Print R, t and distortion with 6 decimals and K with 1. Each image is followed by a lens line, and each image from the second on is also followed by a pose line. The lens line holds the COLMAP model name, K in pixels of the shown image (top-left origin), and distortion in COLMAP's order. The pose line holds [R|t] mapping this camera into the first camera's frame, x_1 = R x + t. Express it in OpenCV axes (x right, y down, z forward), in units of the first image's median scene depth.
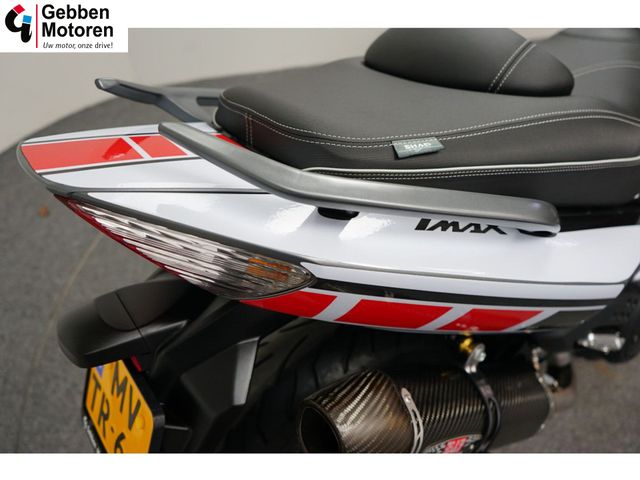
lens RADIAL K [[507.6, 0, 320.0], [0, 507.6, 240.0], [0, 0, 1]] dist [-0.006293, -0.001109]
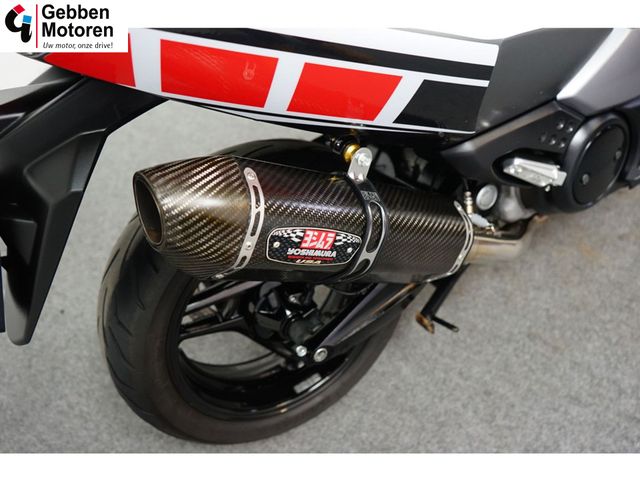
lens RADIAL K [[507.6, 0, 320.0], [0, 507.6, 240.0], [0, 0, 1]] dist [-0.006293, -0.001109]
pose [[0.994453, -0.048936, -0.093104, 0.311469], [0.053486, 0.997461, 0.047015, 0.321082], [0.090567, -0.051734, 0.994546, 0.067214]]
